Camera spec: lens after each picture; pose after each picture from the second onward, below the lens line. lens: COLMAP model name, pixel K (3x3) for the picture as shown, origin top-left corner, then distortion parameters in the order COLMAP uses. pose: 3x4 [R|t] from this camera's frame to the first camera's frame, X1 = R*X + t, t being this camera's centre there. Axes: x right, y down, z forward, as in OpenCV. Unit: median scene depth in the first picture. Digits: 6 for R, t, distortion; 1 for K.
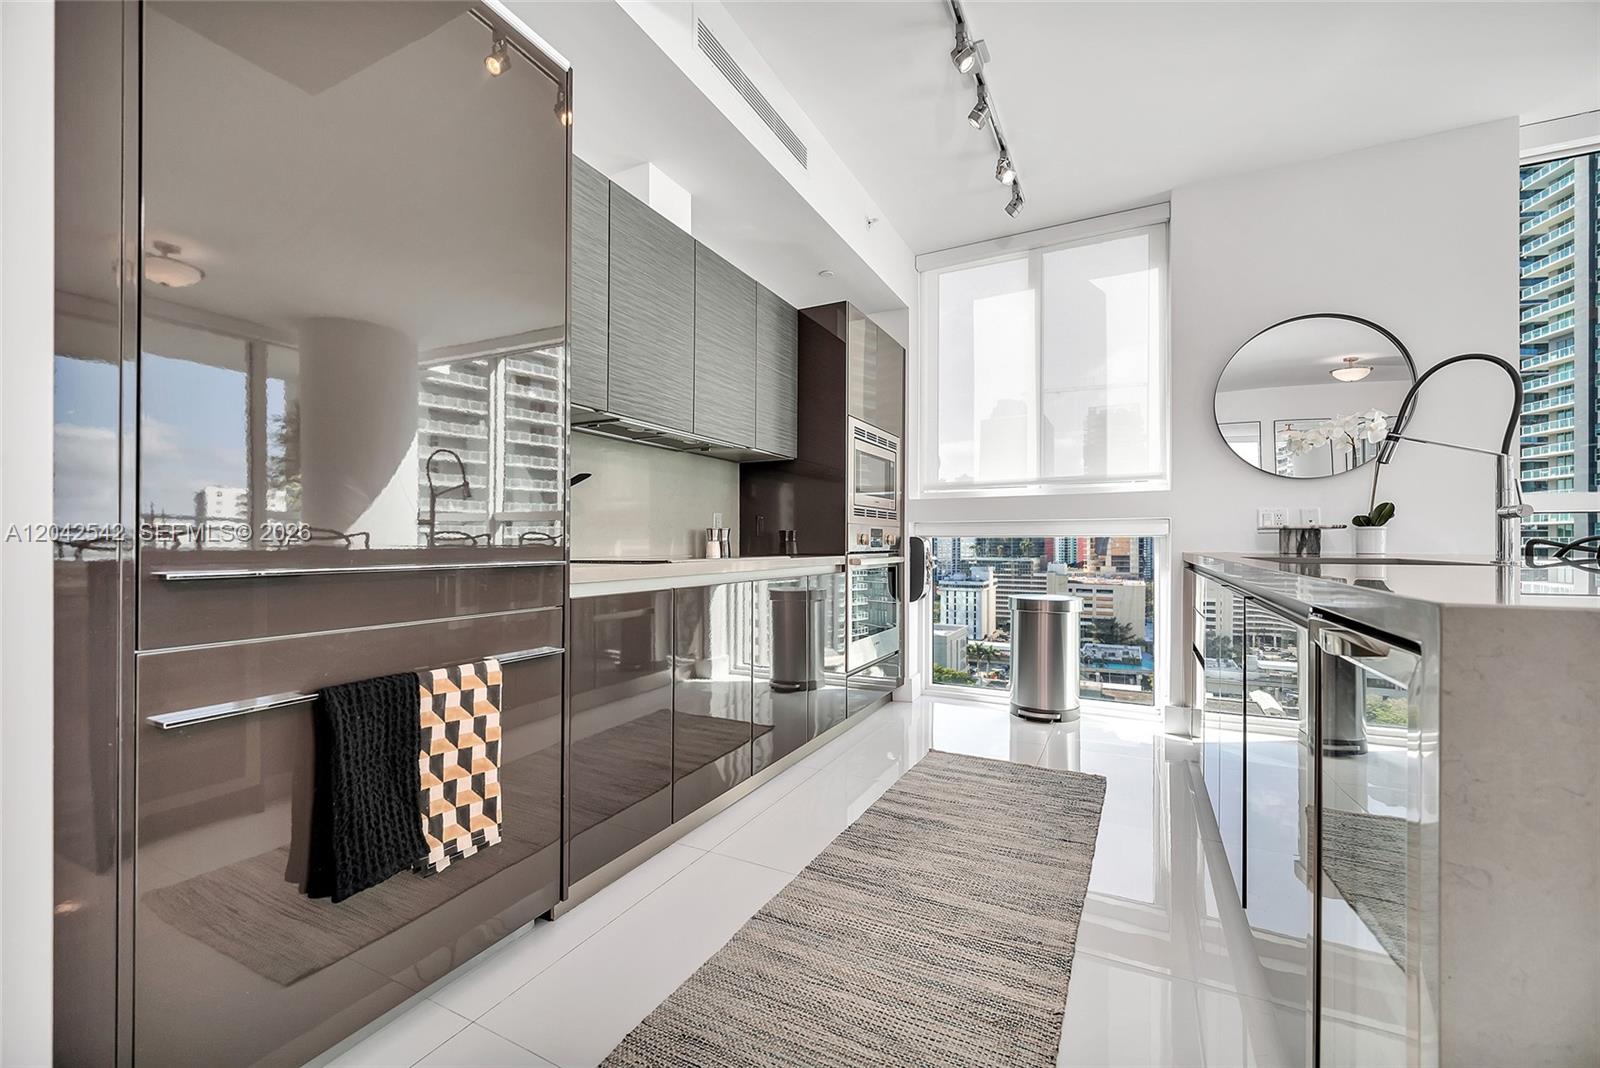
lens RADIAL K [[643.3, 0, 810.9], [0, 643.3, 538.0], [0, 0, 1]] dist [-0.003522, -0.000312]
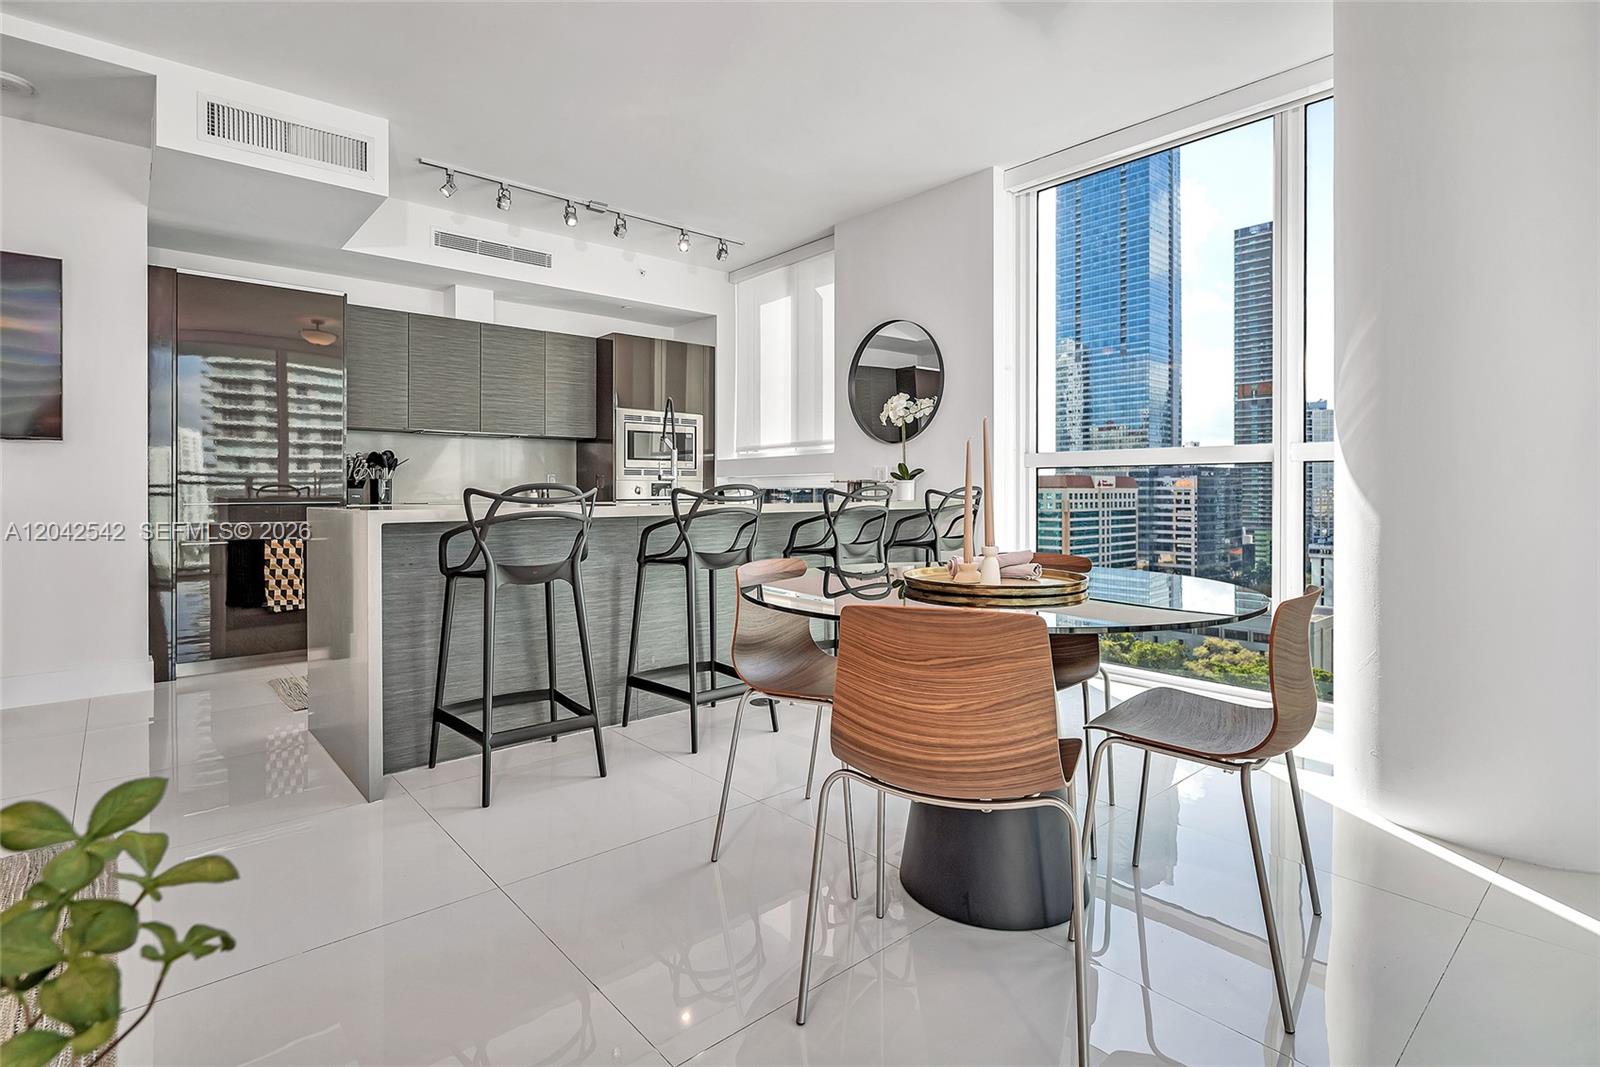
lens RADIAL K [[752.0, 0, 802.9], [0, 752.0, 486.6], [0, 0, 1]] dist [-0.003926, -0.001198]
pose [[0.931664, -0.005564, -0.363278, 1.095841], [0.006204, 0.999981, 0.000594, -0.005449], [0.363268, -0.002807, 0.931681, -0.482303]]
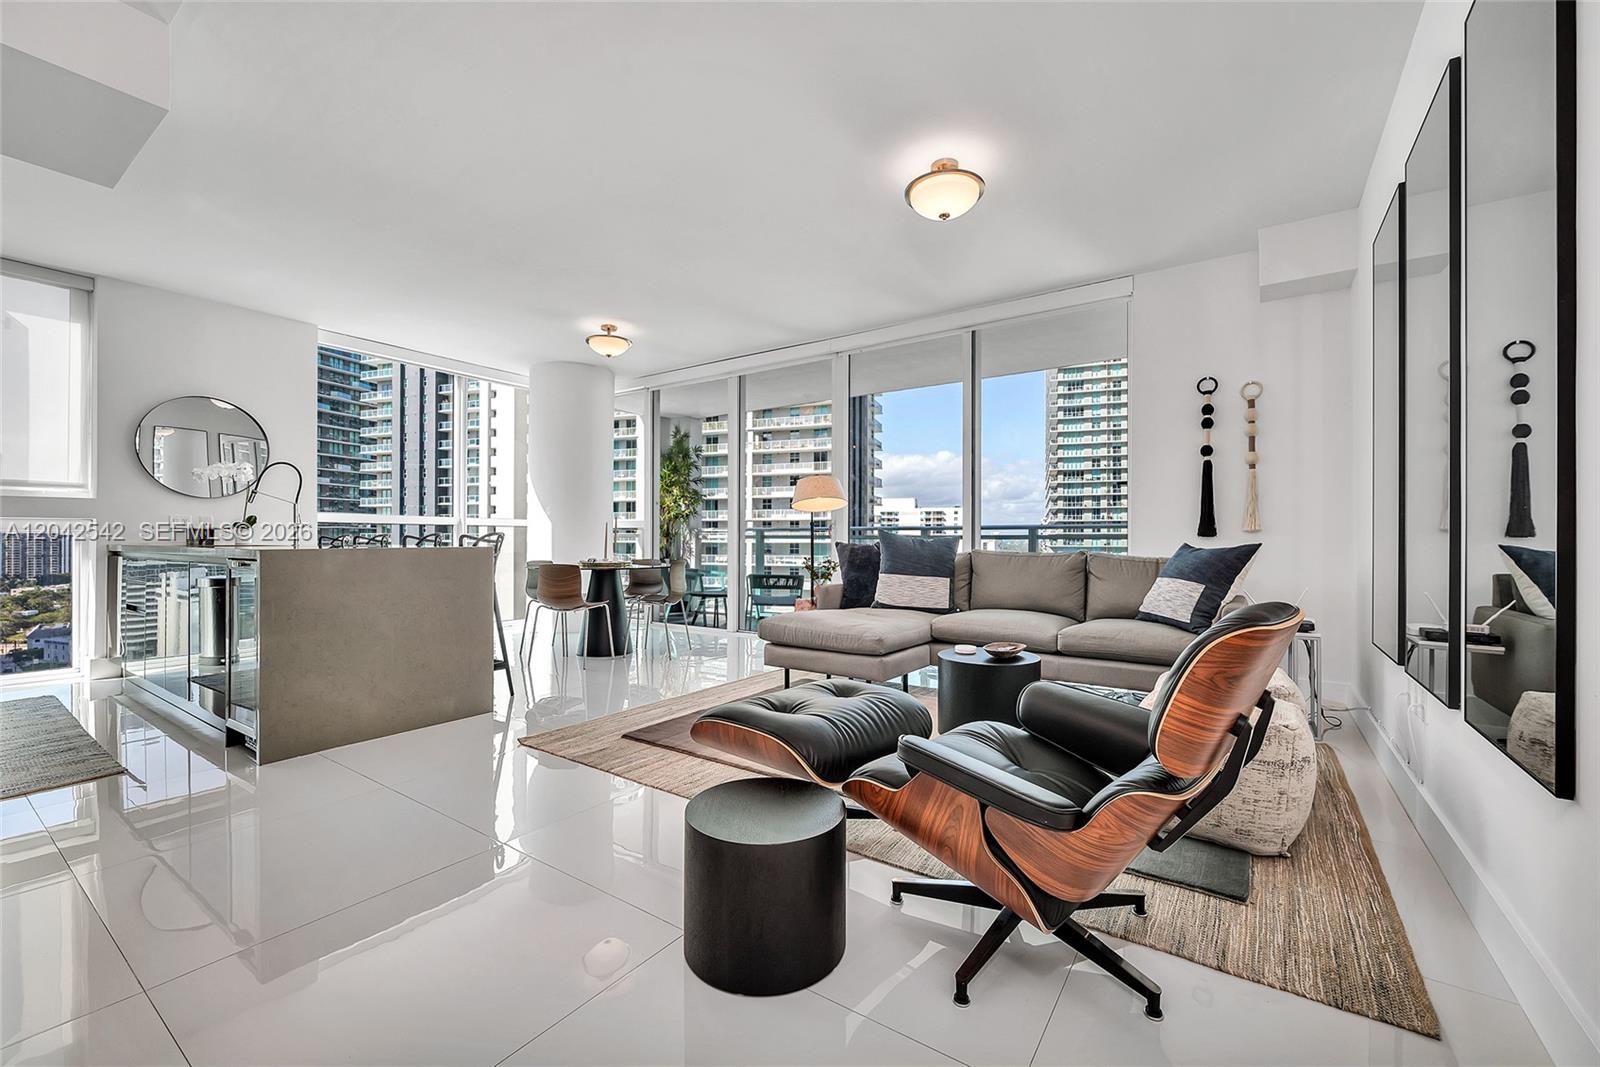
lens RADIAL K [[643.3, 0, 805.5], [0, 643.3, 537.1], [0, 0, 1]] dist [-0.003522, -0.000312]
pose [[0.128157, 0.001199, 0.991753, -0.596092], [-0.006932, 0.999976, -0.000313, -0.003618], [-0.991730, -0.006835, 0.128162, -0.665352]]
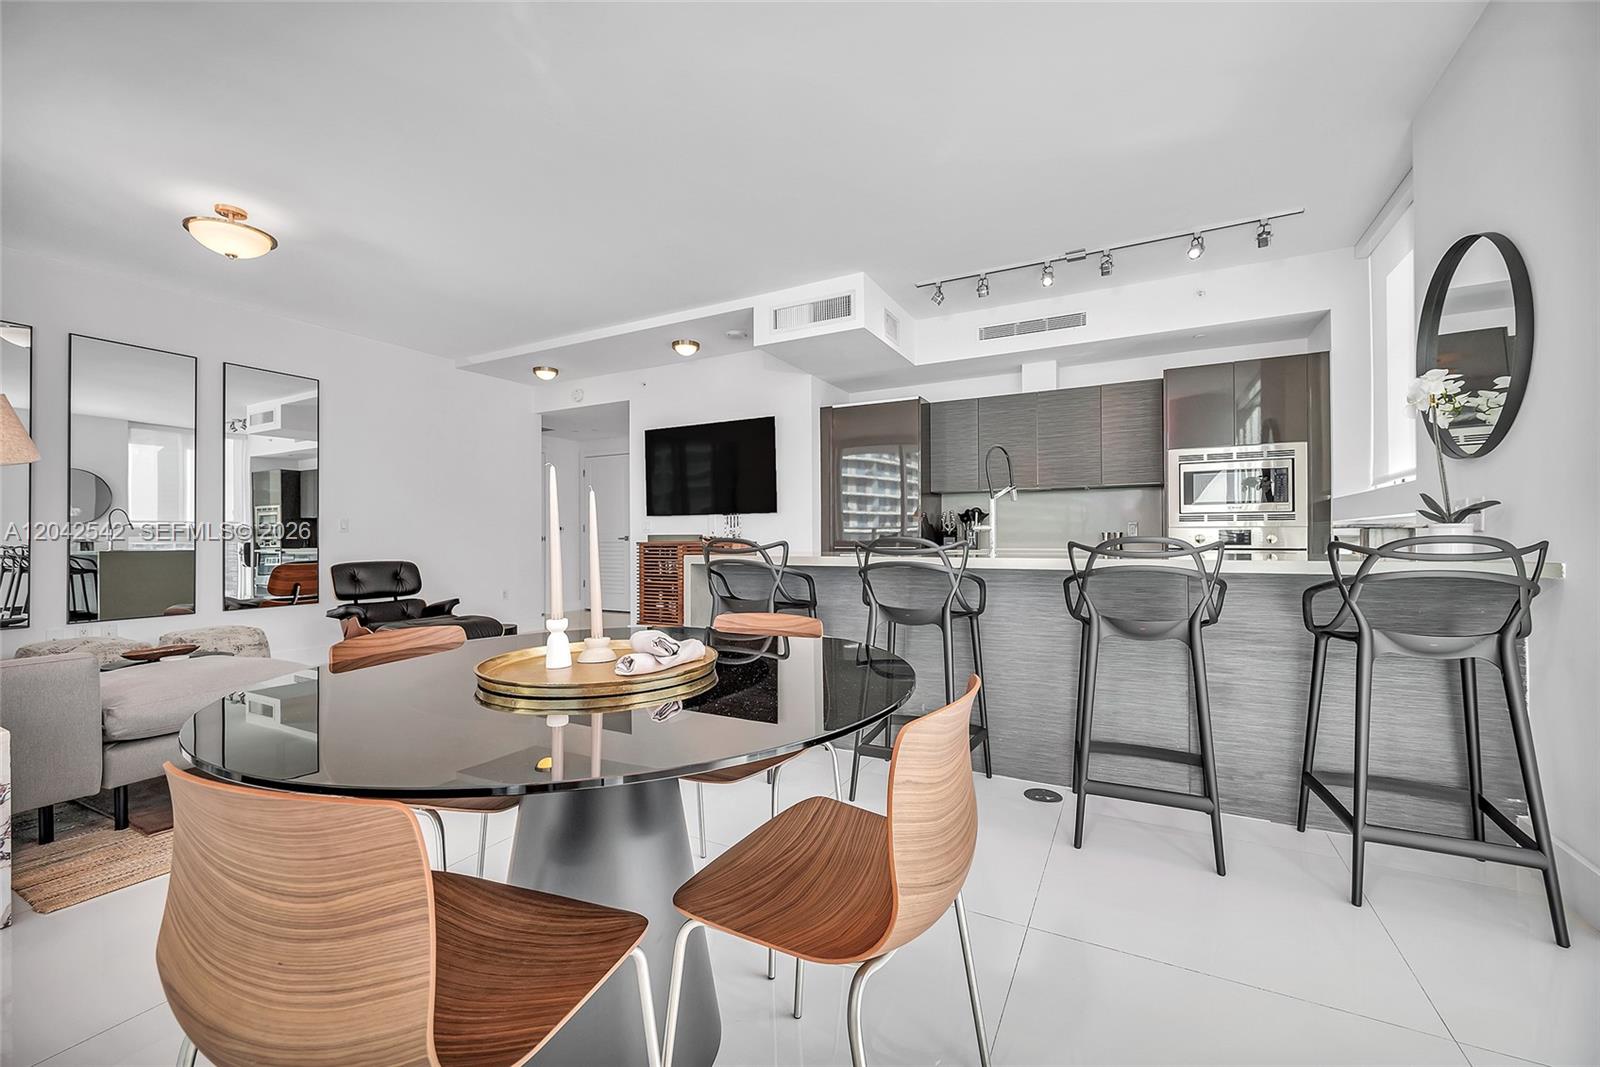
lens RADIAL K [[643.3, 0, 808.6], [0, 643.3, 534.3], [0, 0, 1]] dist [-0.003522, -0.000312]
pose [[-0.007227, -0.004175, -0.999965, 1.451960], [0.010694, 0.999934, -0.004252, -0.010204], [0.999917, -0.010725, -0.007182, 0.218897]]
